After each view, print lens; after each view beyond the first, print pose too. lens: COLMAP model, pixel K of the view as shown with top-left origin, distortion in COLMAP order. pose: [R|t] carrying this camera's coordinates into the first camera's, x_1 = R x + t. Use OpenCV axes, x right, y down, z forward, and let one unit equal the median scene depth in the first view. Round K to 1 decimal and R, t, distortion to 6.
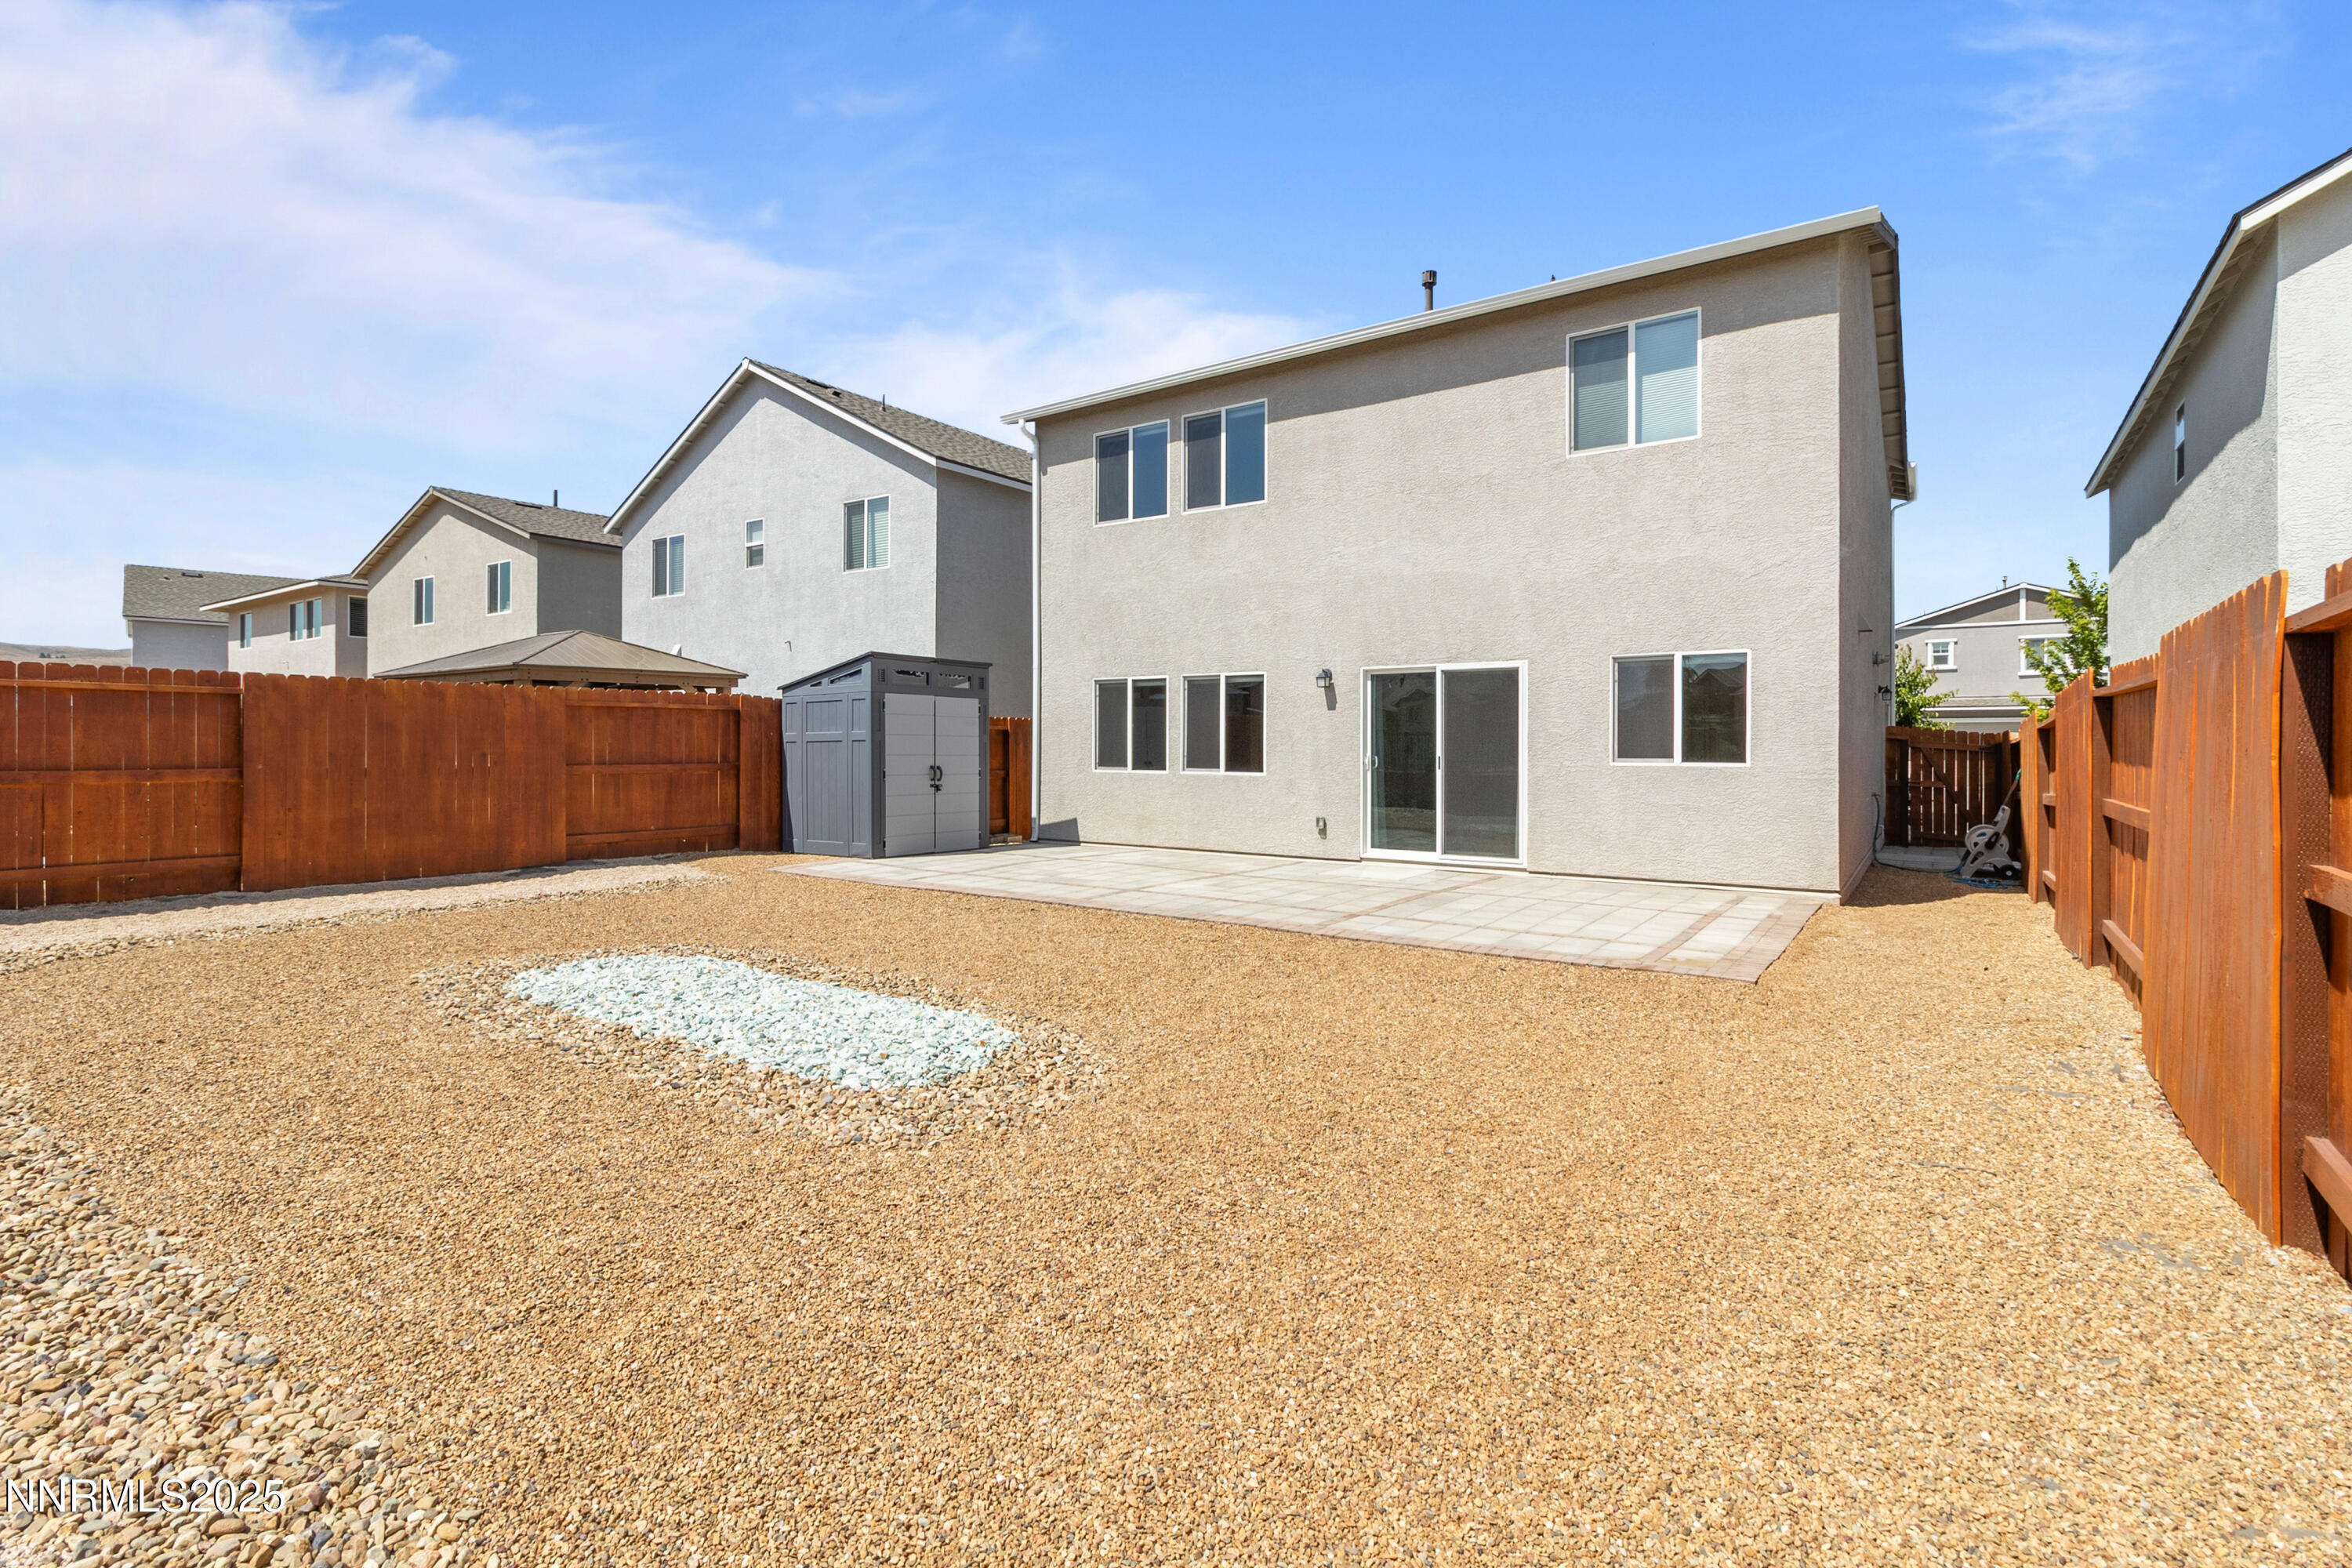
lens RADIAL K [[1093.7, 0, 1189.2], [0, 1093.7, 765.3], [0, 0, 1]] dist [0.002423, 0.000539]
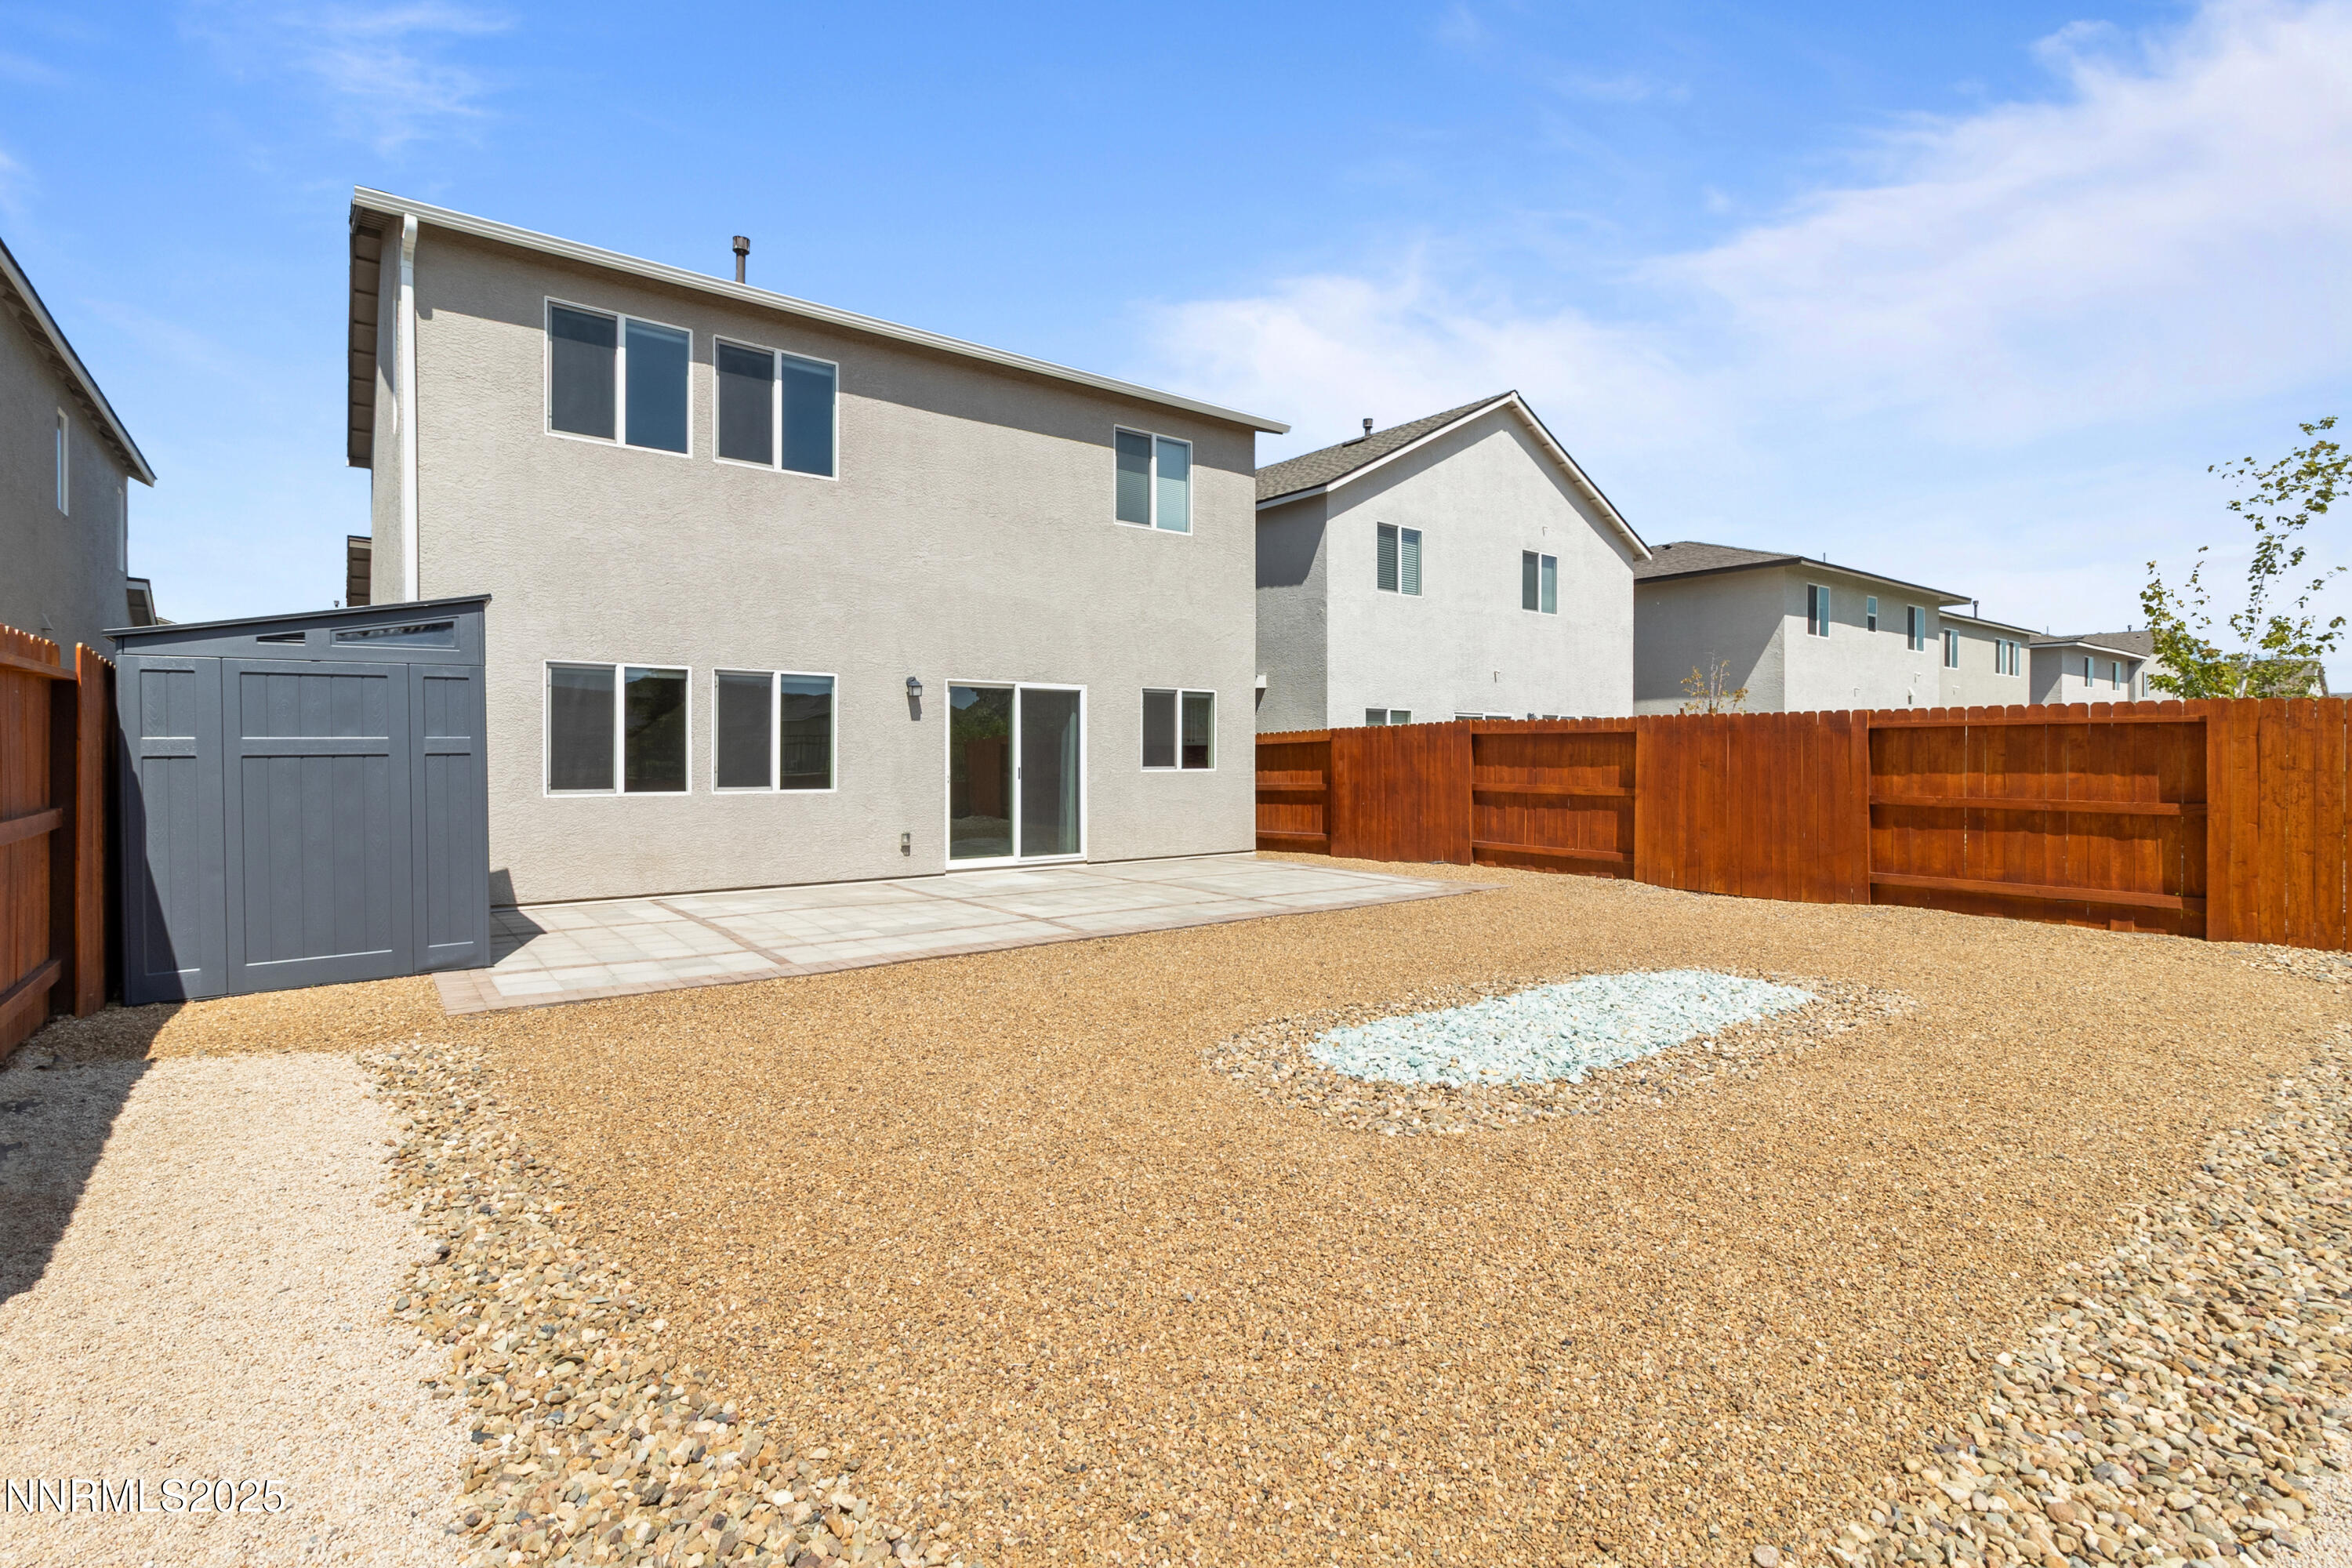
lens RADIAL K [[1093.7, 0, 1189.1], [0, 1093.7, 765.3], [0, 0, 1]] dist [0.002423, 0.000539]
pose [[0.288126, -0.016733, 0.957446, -0.749191], [0.012822, 0.999825, 0.013616, -0.022362], [-0.957507, 0.008353, 0.288290, 0.517892]]
